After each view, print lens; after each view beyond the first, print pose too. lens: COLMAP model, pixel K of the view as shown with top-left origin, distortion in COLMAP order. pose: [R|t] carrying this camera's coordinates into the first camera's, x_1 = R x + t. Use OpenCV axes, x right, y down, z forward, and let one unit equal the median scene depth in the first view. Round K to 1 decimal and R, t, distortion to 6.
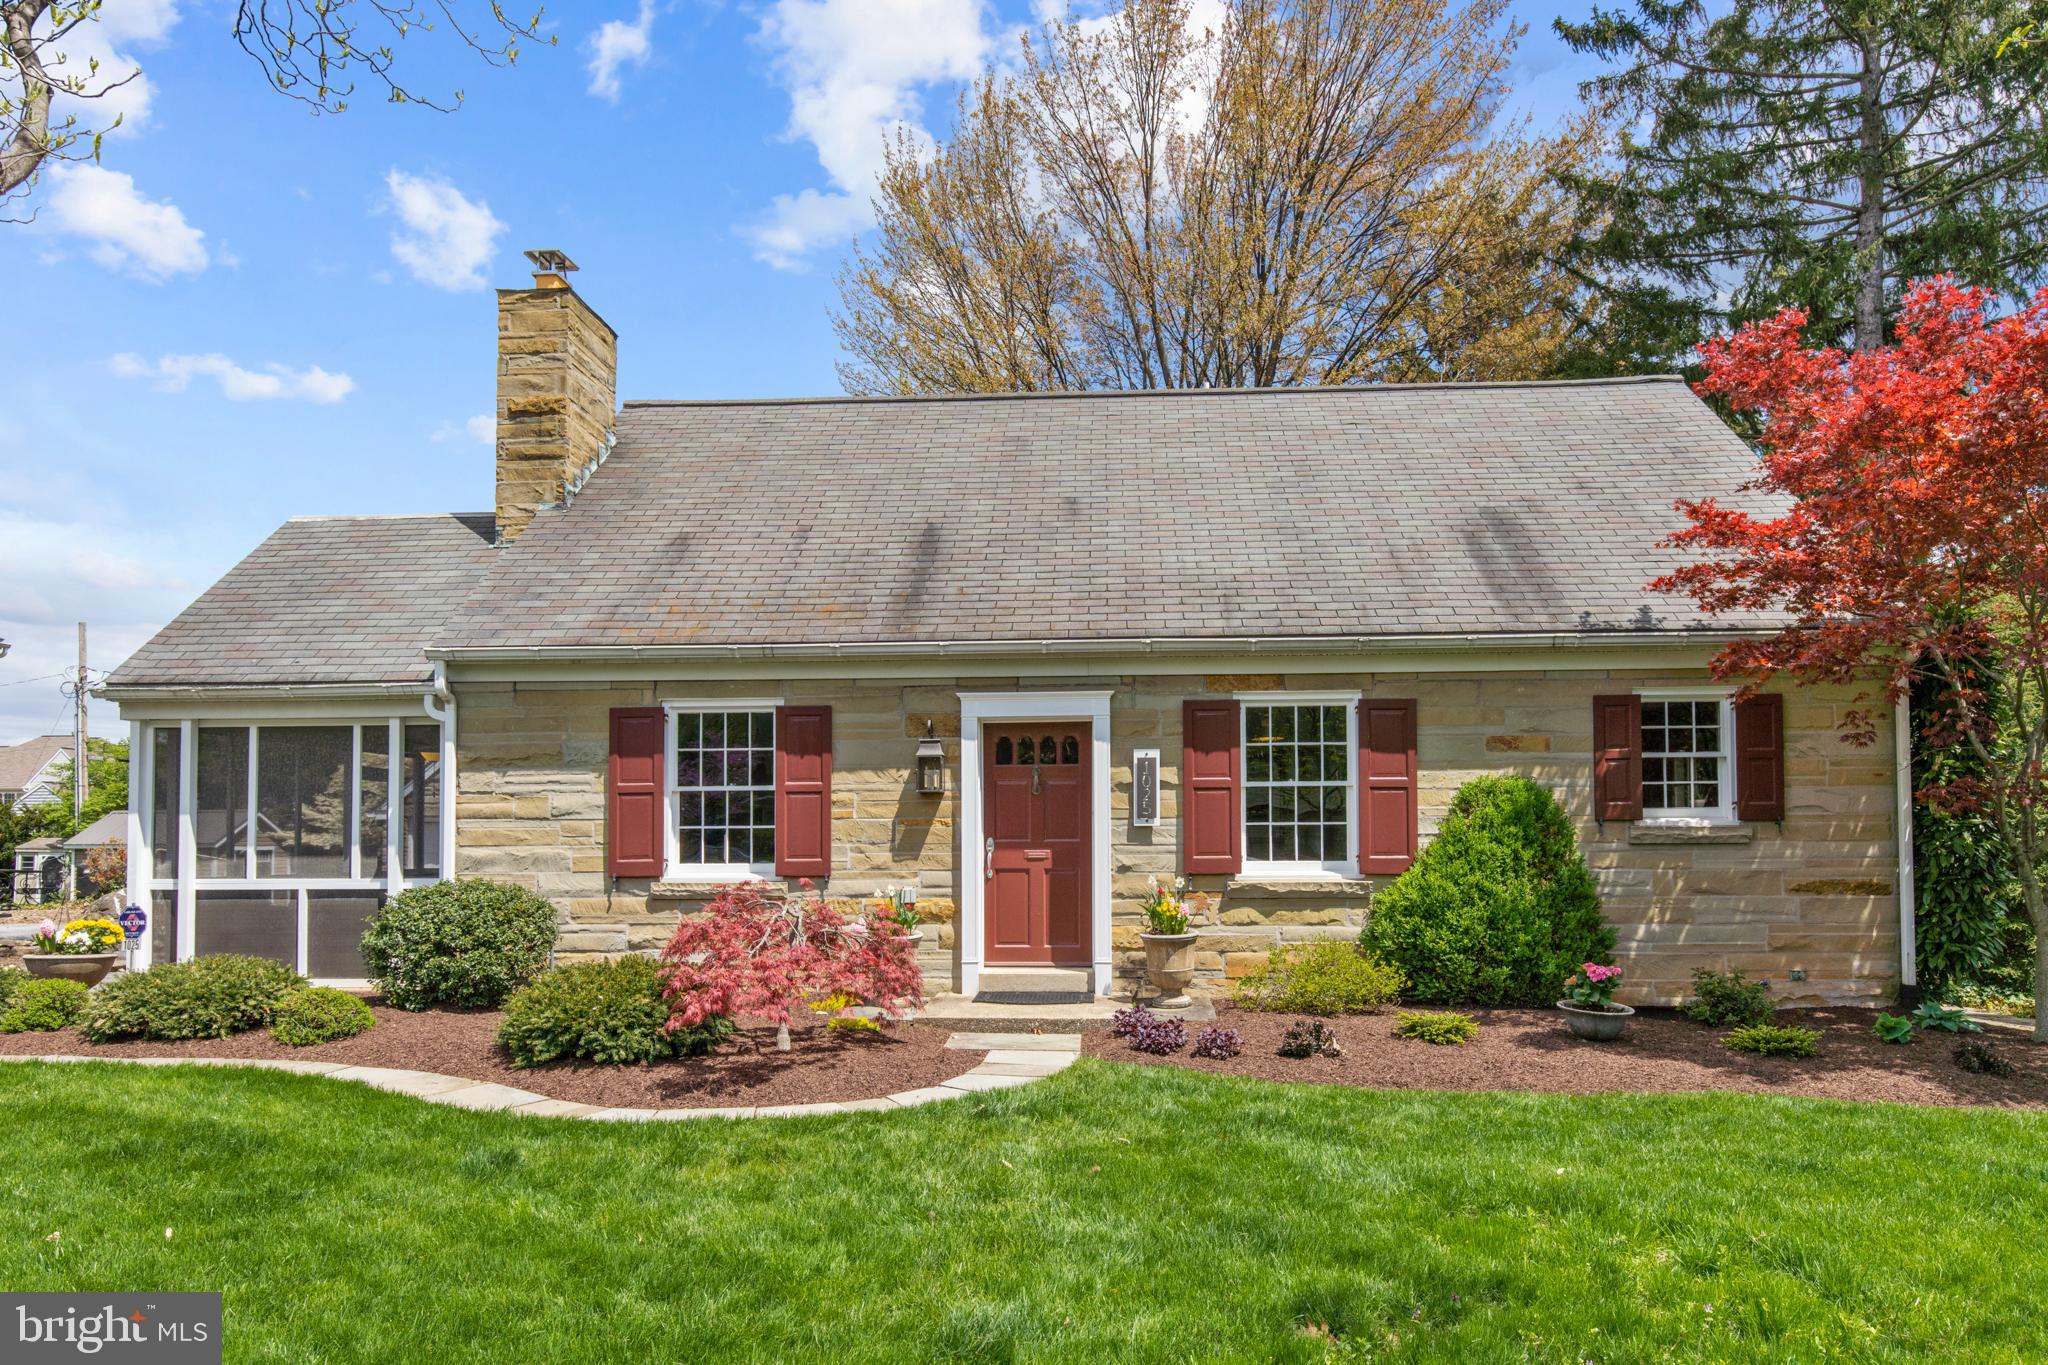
lens RADIAL K [[1310.1, 0, 1025.3], [0, 1310.1, 814.1], [0, 0, 1]] dist [-0.006326, 0.000867]
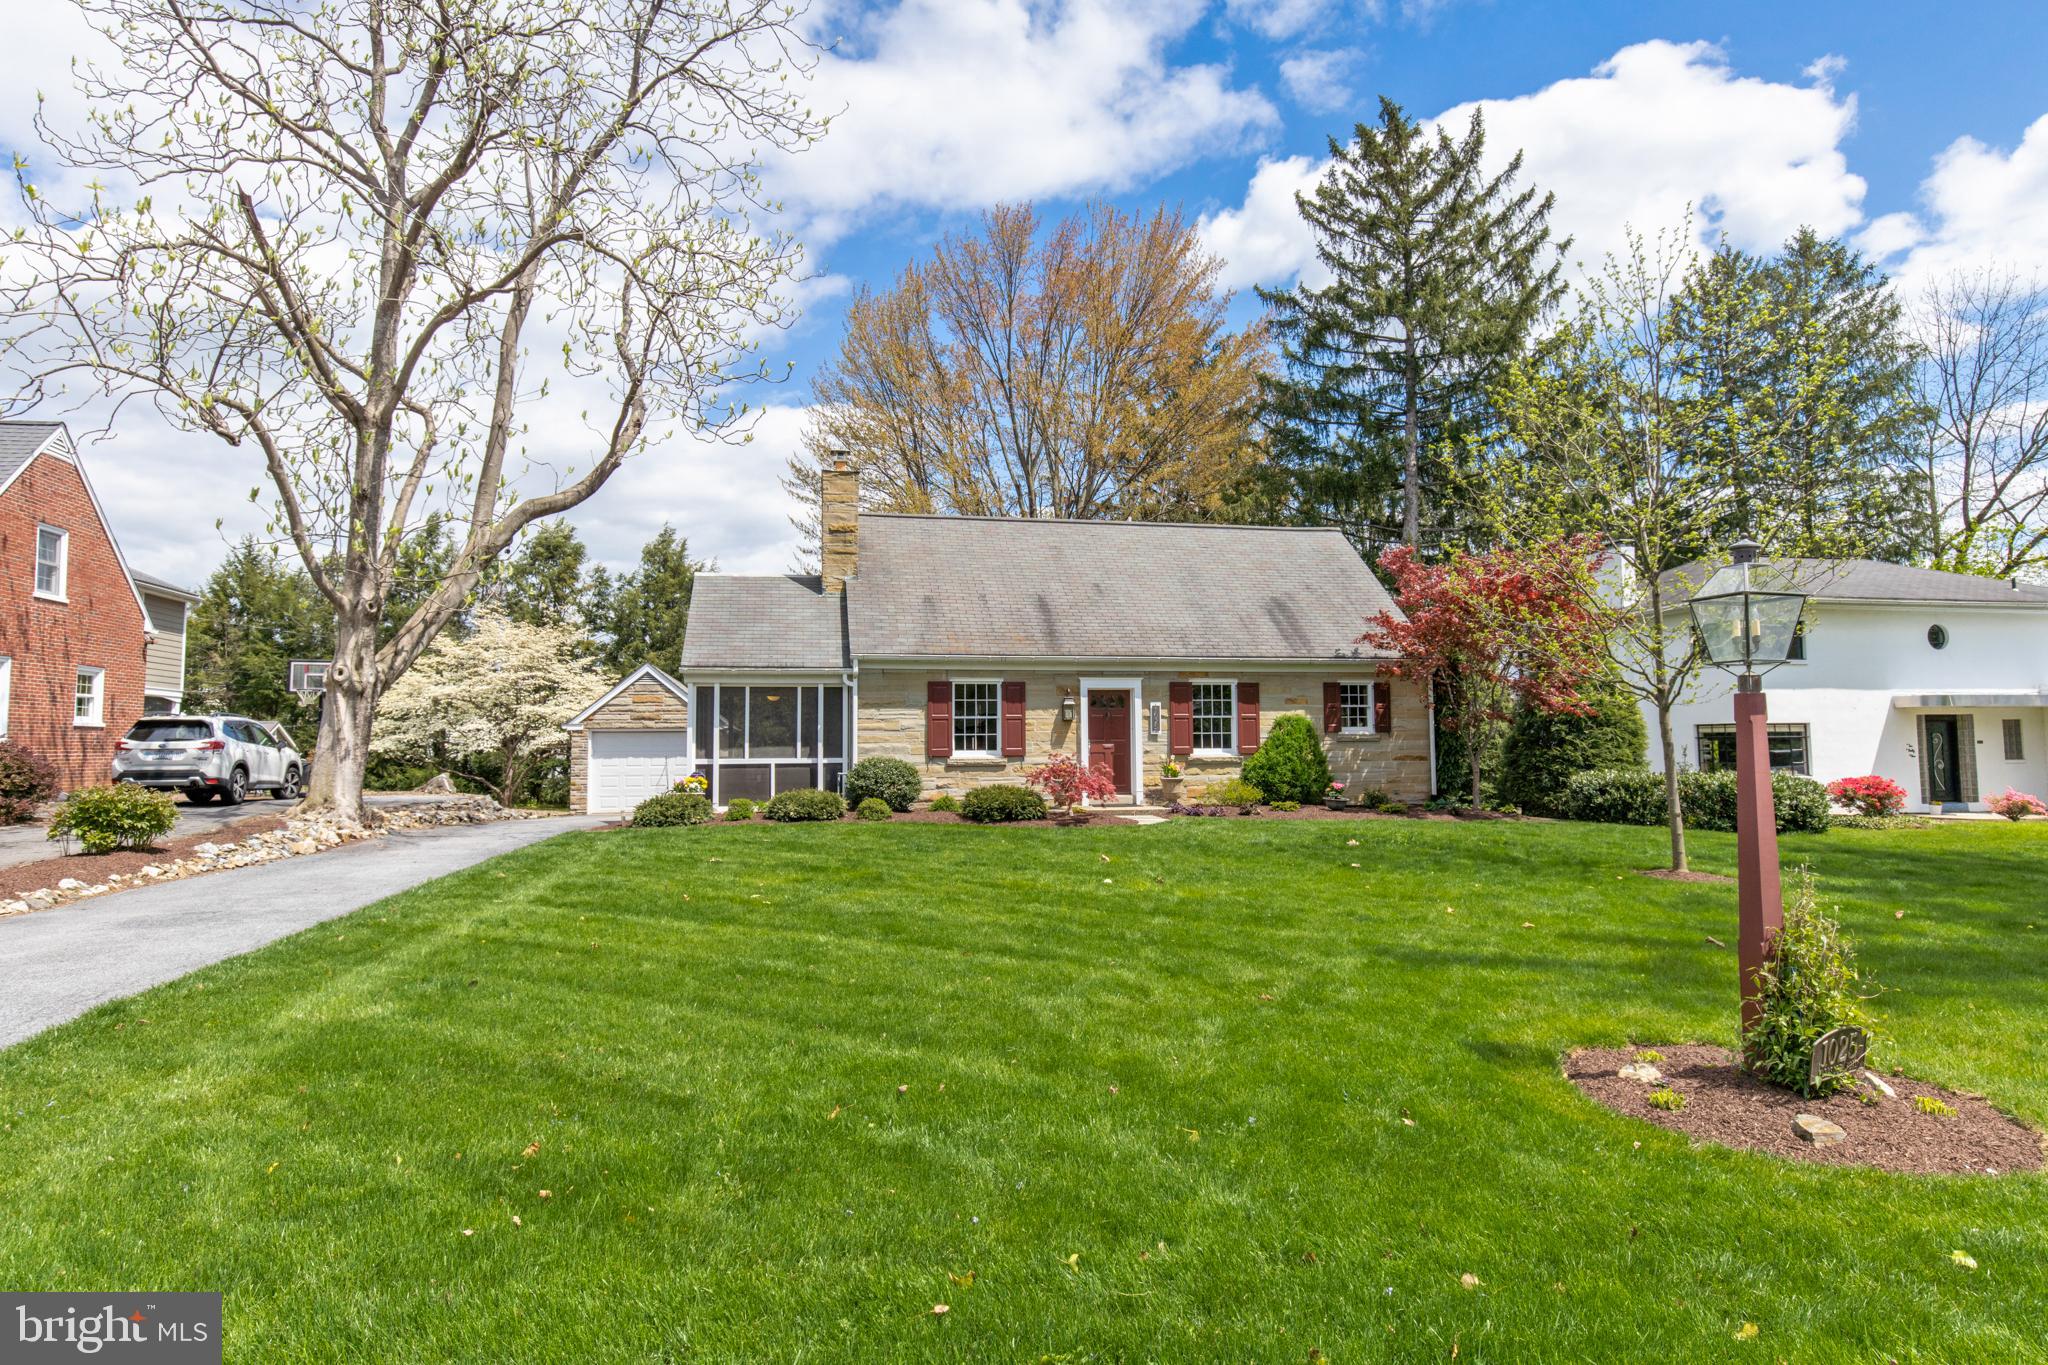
lens RADIAL K [[1184.1, 0, 1024.0], [0, 1184.1, 682.5], [0, 0, 1]] dist [0.001270, 0.000032]
pose [[0.964228, 0.012265, 0.264790, -0.708340], [-0.002488, 0.999304, -0.037229, -0.003801], [-0.265062, 0.035239, 0.963587, -1.020278]]
